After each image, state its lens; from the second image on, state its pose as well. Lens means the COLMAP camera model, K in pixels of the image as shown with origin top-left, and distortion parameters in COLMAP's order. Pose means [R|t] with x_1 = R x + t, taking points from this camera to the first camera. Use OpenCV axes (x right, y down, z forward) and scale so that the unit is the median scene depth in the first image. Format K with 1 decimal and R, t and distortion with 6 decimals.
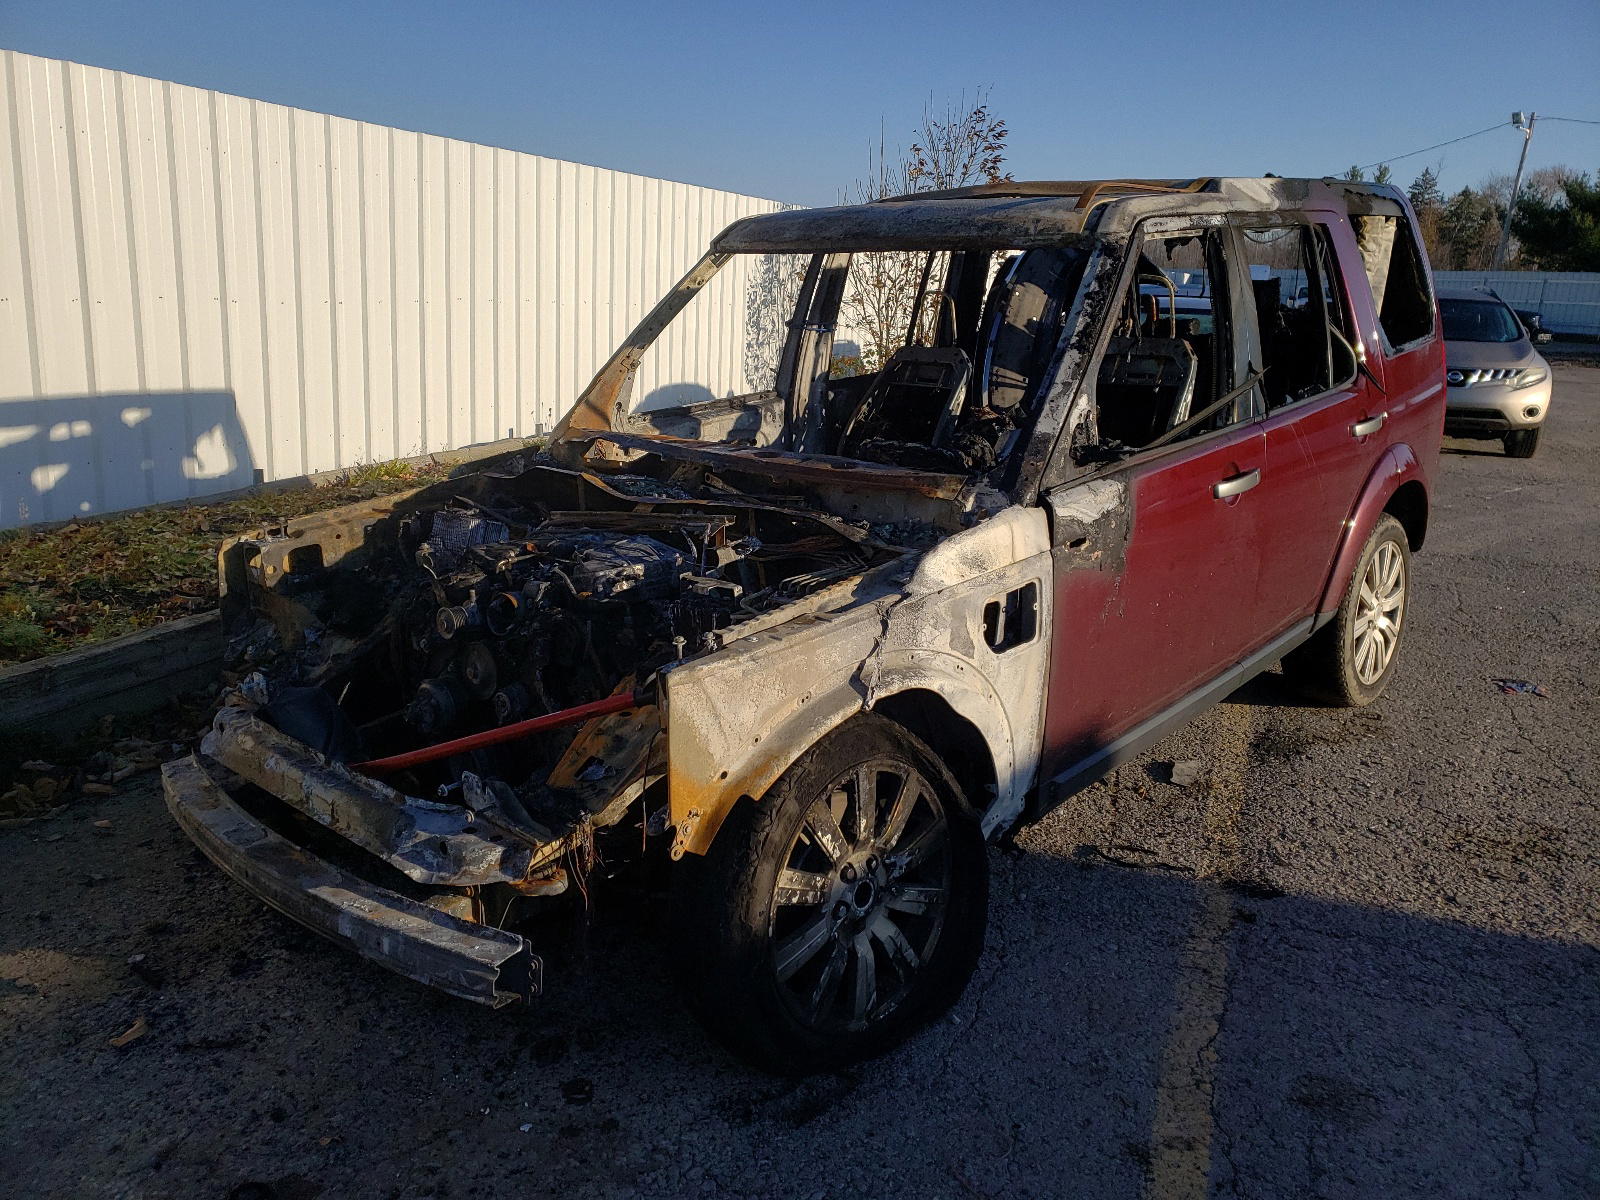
lens RADIAL K [[1223.6, 0, 803.1], [0, 1223.6, 587.7], [0, 0, 1]] dist [-0.005944, 0.059115]
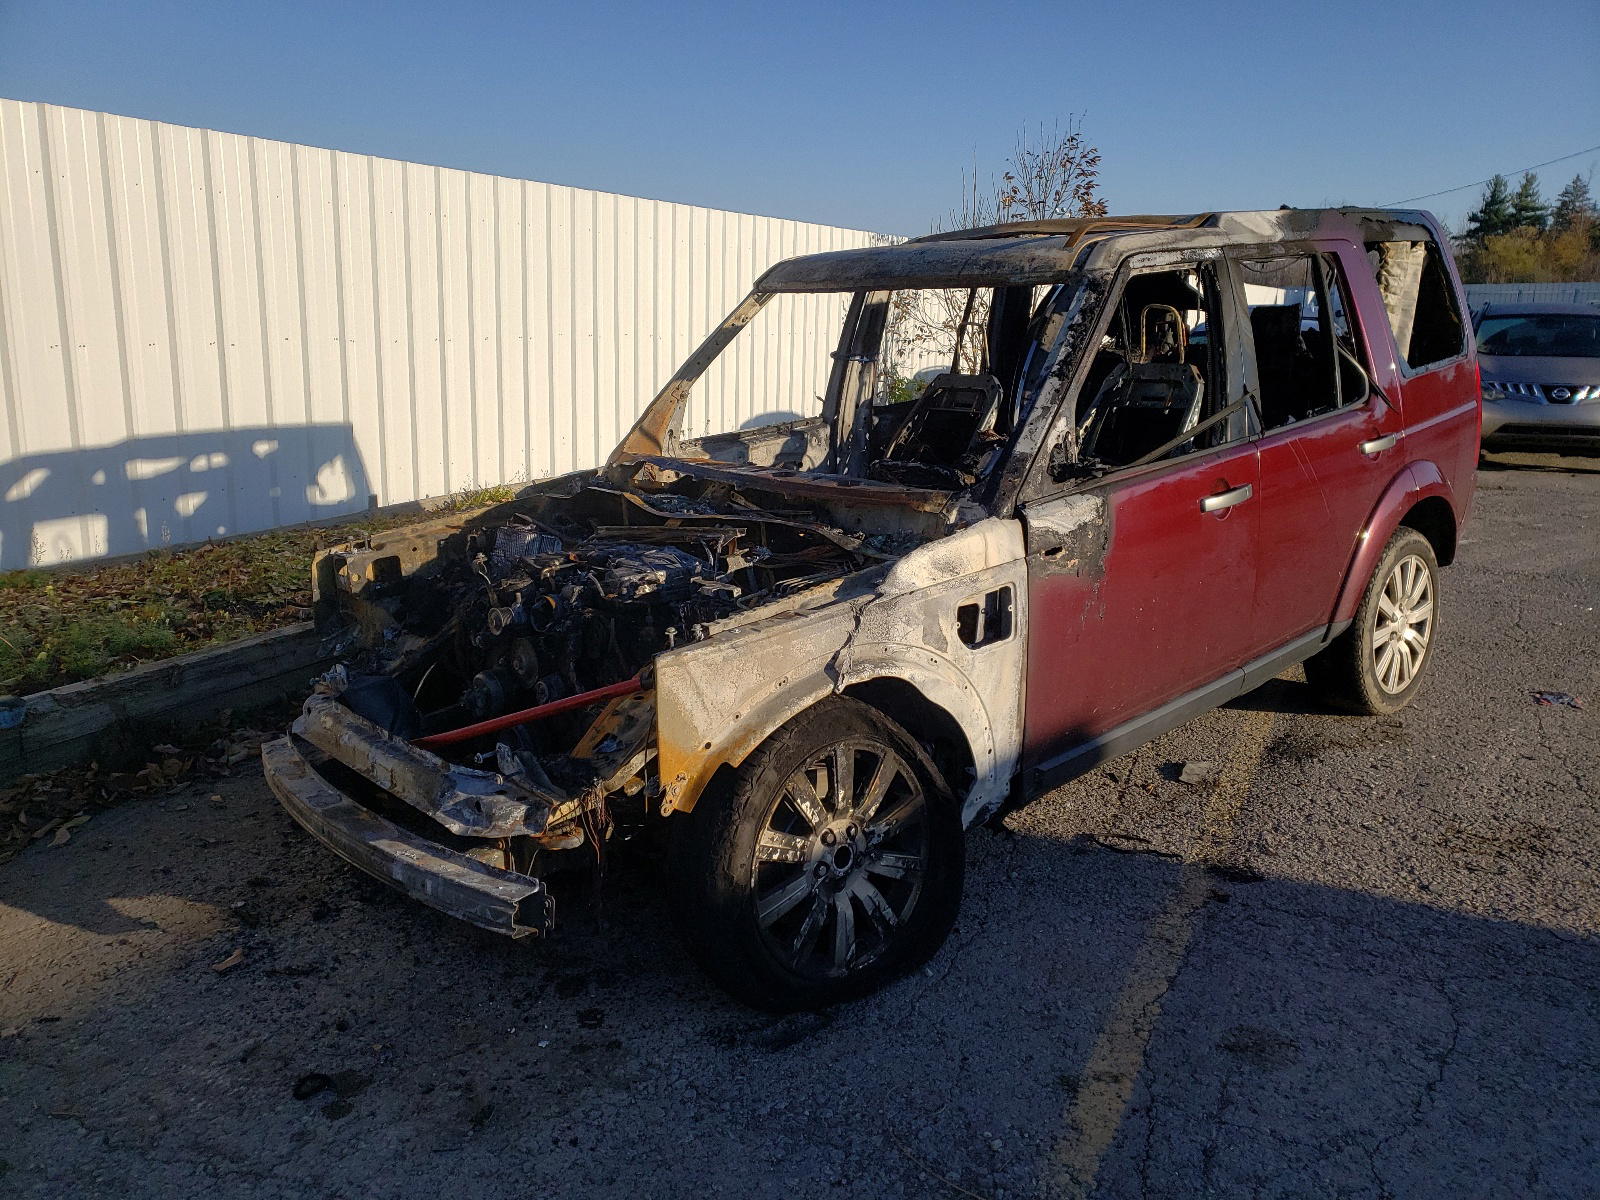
lens RADIAL K [[1201.2, 0, 800.0], [0, 1201.2, 600.0], [0, 0, 1]] dist [0.025332, -0.000949]
pose [[0.996155, 0.001282, -0.087603, 0.090362], [-0.002074, 0.999958, -0.008951, 0.017326], [0.087588, 0.009098, 0.996115, -0.103445]]
